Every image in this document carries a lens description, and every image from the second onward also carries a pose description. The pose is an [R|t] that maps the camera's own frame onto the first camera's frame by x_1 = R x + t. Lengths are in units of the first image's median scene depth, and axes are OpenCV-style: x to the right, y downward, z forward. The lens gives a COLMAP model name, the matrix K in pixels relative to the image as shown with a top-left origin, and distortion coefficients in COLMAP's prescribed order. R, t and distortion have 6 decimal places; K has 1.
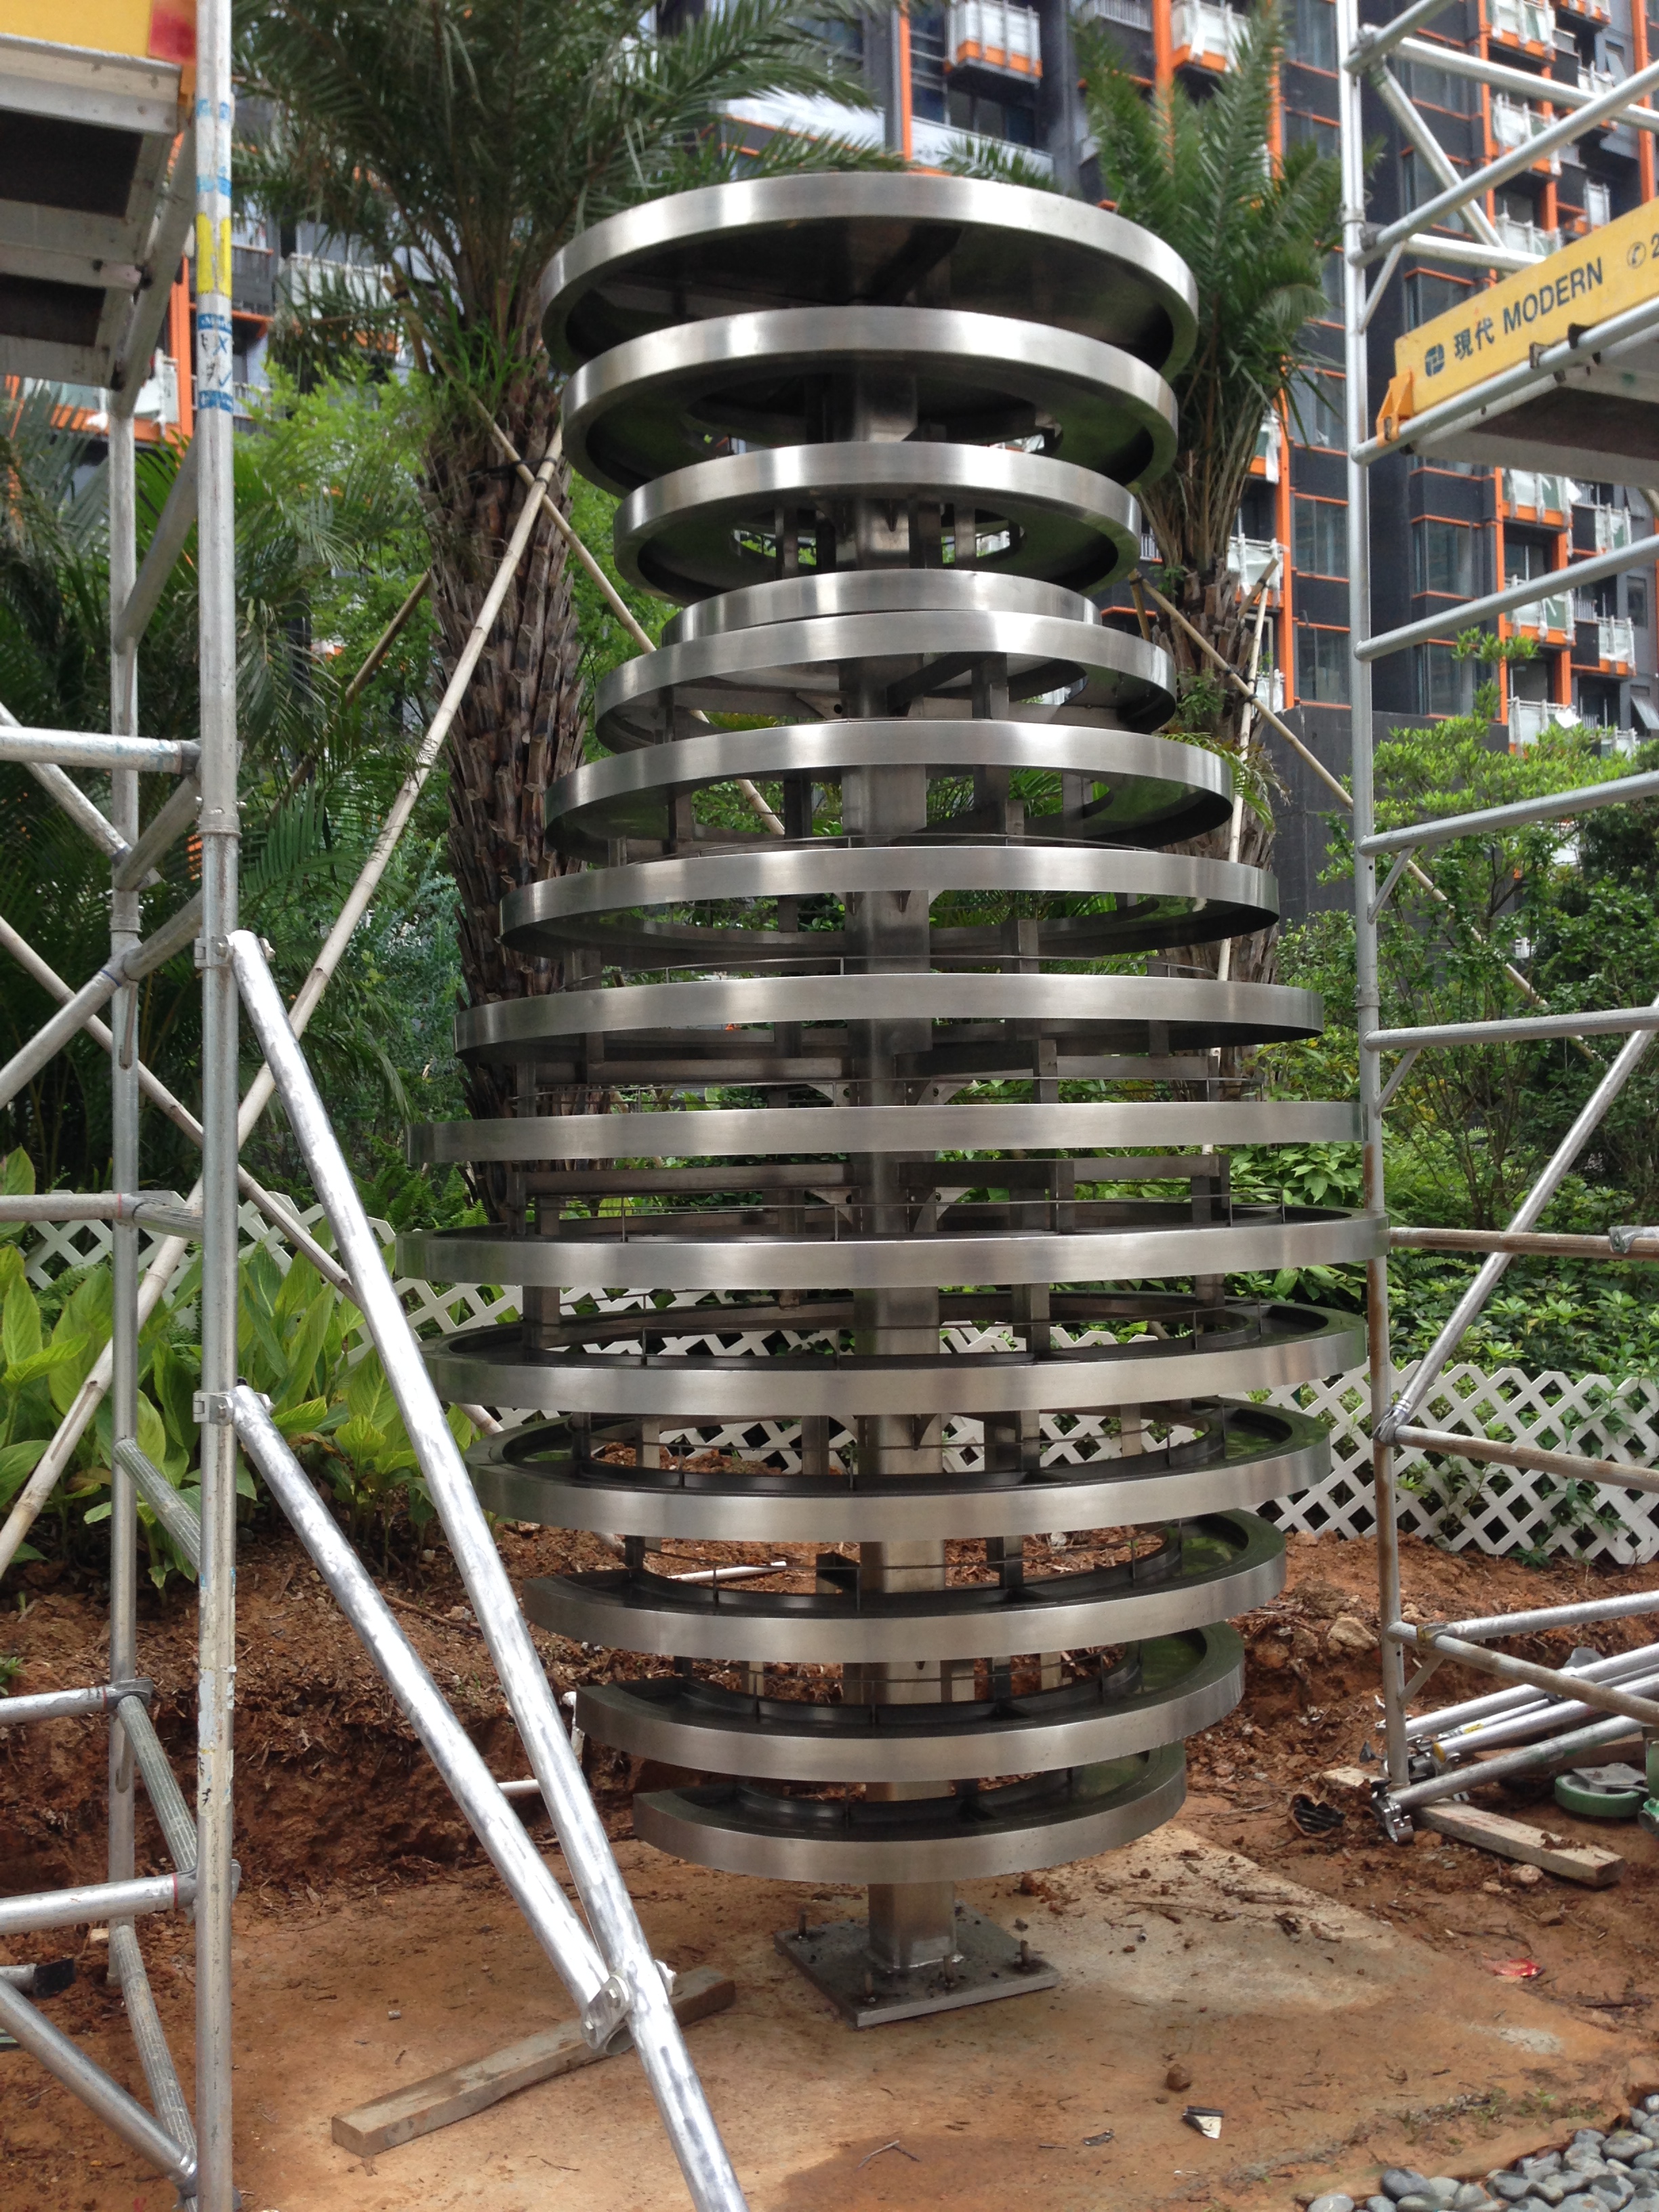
lens RADIAL K [[2078.4, 0, 902.7], [0, 2078.4, 1091.0], [0, 0, 1]] dist [0.052093, 0.000000]
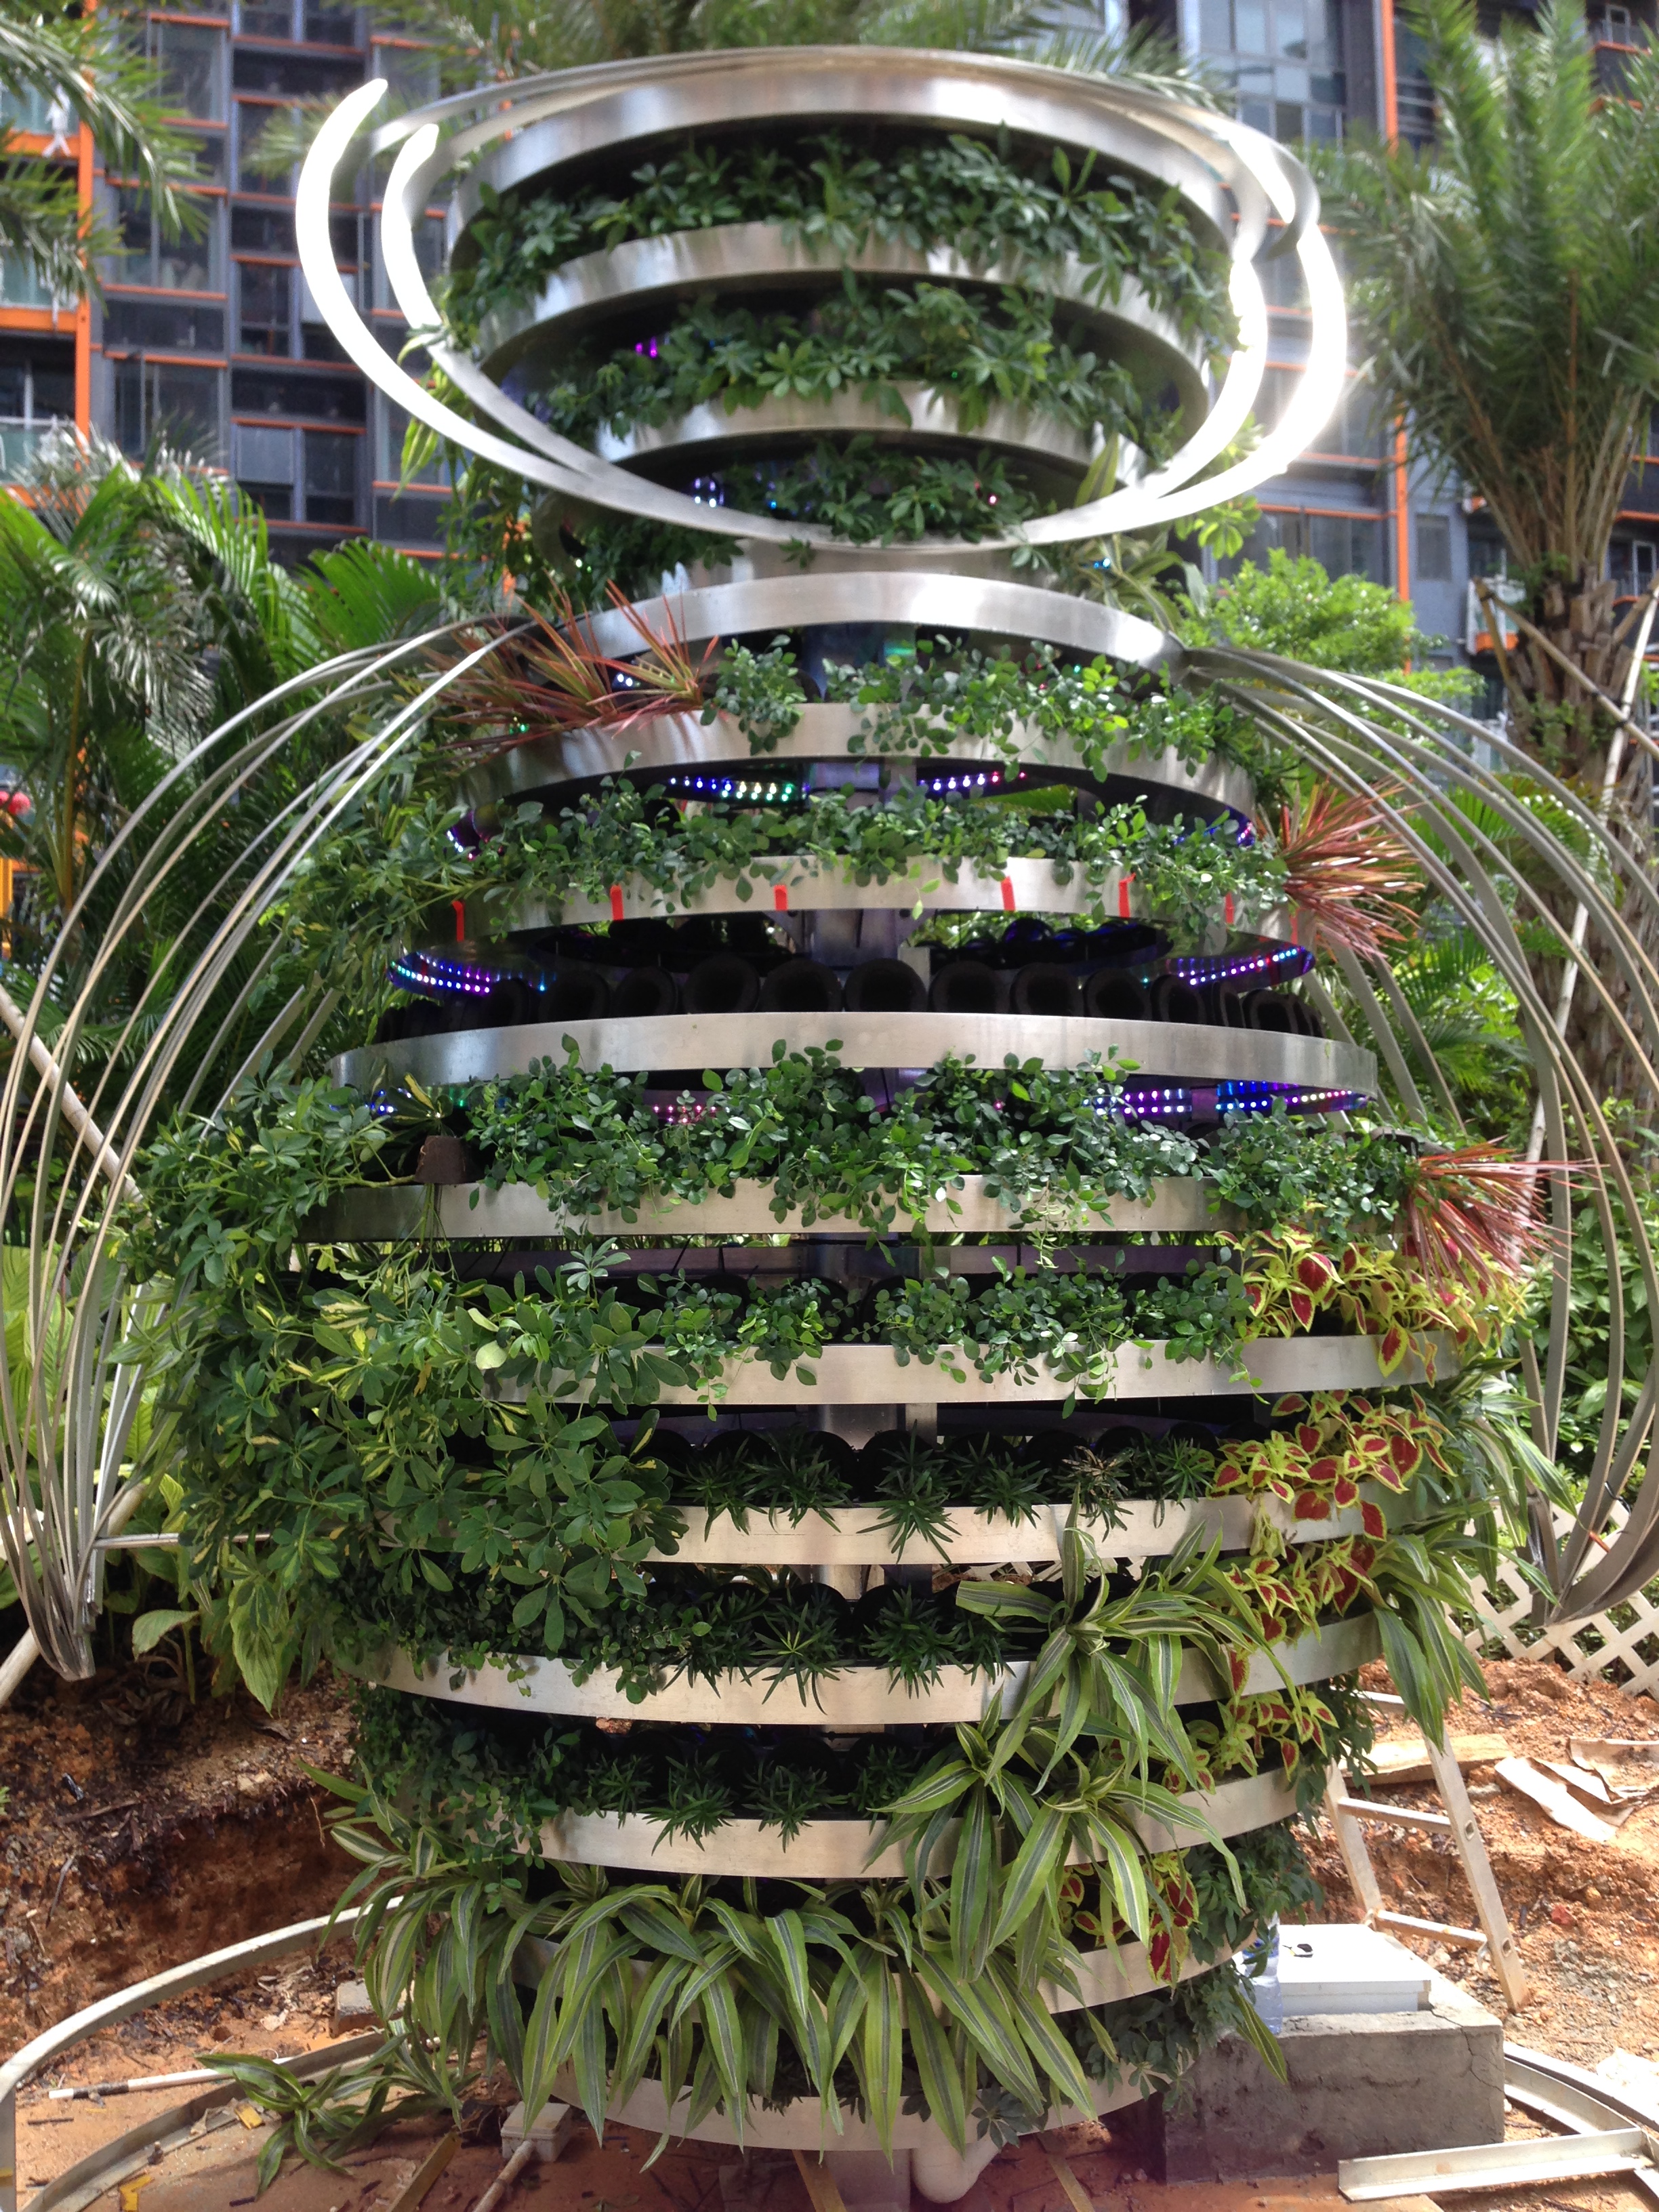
lens RADIAL K [[2078.4, 0, 789.7], [0, 2078.4, 1109.1], [0, 0, 1]] dist [0.052093, 0.000000]
pose [[0.957609, 0.008188, -0.287954, 0.186094], [-0.017348, 0.999421, -0.029272, 0.004725], [0.287548, 0.033027, 0.957197, 0.157711]]
